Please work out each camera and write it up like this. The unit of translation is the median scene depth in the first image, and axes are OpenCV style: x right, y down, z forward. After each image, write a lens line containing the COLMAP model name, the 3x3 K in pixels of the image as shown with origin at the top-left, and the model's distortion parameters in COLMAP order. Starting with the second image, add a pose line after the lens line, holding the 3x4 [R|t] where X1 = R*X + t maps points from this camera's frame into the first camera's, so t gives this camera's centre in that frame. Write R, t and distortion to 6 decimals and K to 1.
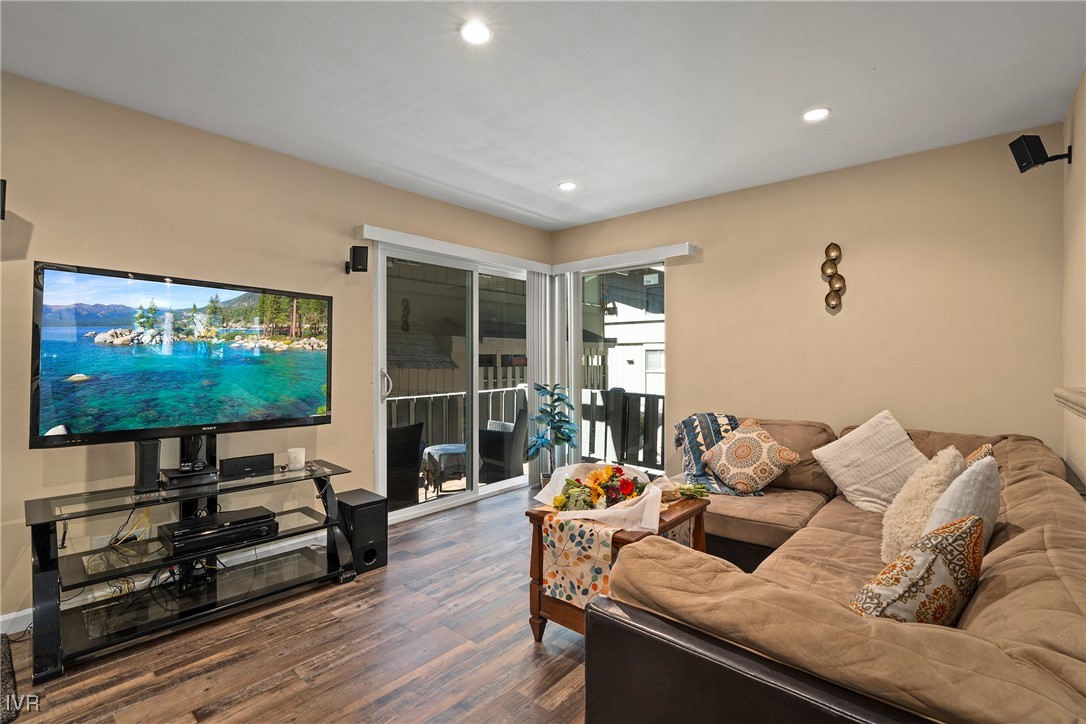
lens RADIAL K [[492.7, 0, 542.8], [0, 492.7, 357.7], [0, 0, 1]] dist [-0.005361, 0.000932]
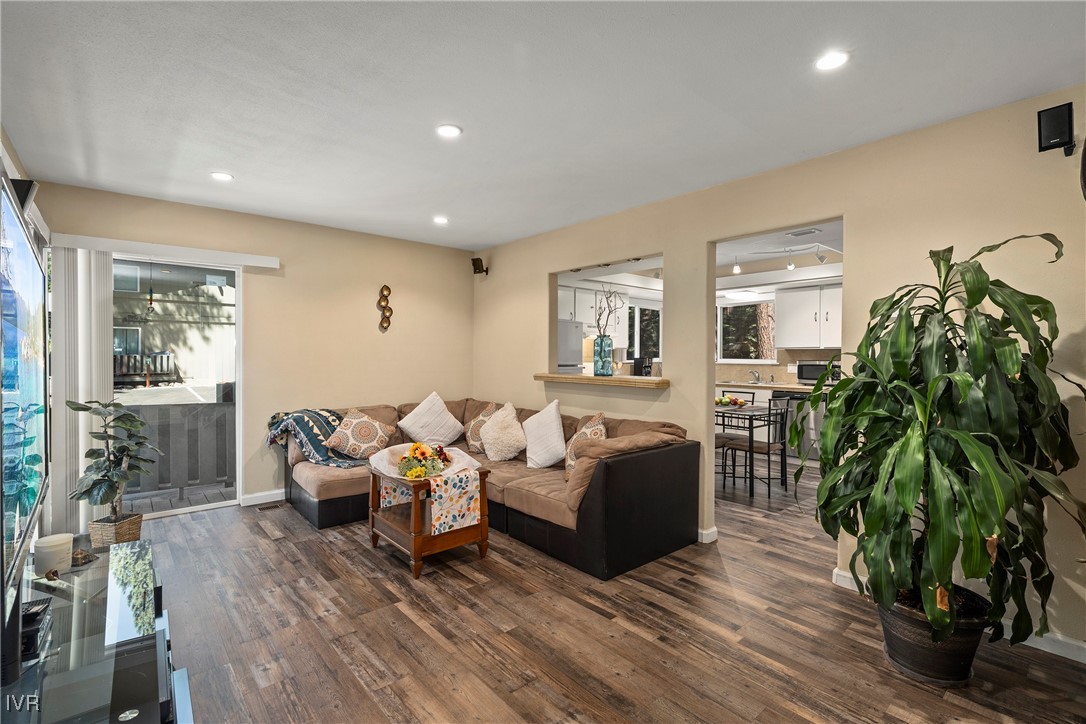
lens RADIAL K [[492.7, 0, 538.5], [0, 492.7, 360.2], [0, 0, 1]] dist [-0.005361, 0.000932]
pose [[0.149330, -0.010634, 0.988730, -1.174403], [-0.002777, 0.999934, 0.011174, -0.031480], [-0.988784, -0.004415, 0.149290, 0.438271]]
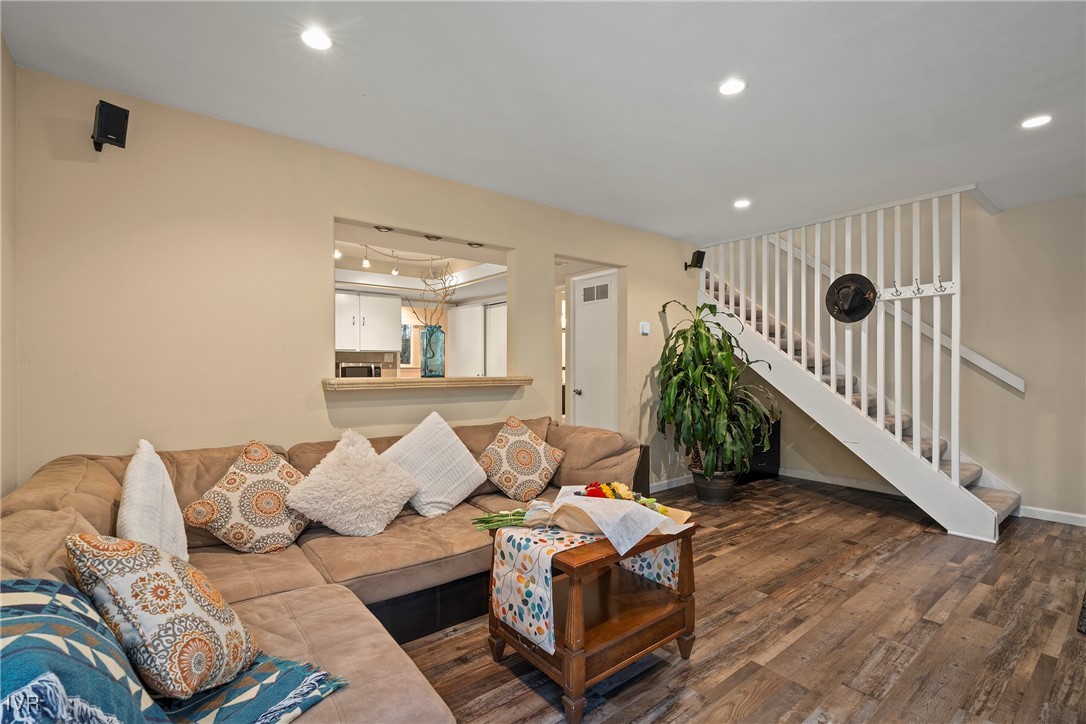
lens RADIAL K [[492.7, 0, 538.7], [0, 492.7, 362.4], [0, 0, 1]] dist [-0.005361, 0.000932]
pose [[-0.982551, 0.000048, 0.185994, 0.084687], [-0.001560, 0.999963, -0.008499, 0.013451], [-0.185988, -0.008641, -0.982514, 1.829951]]
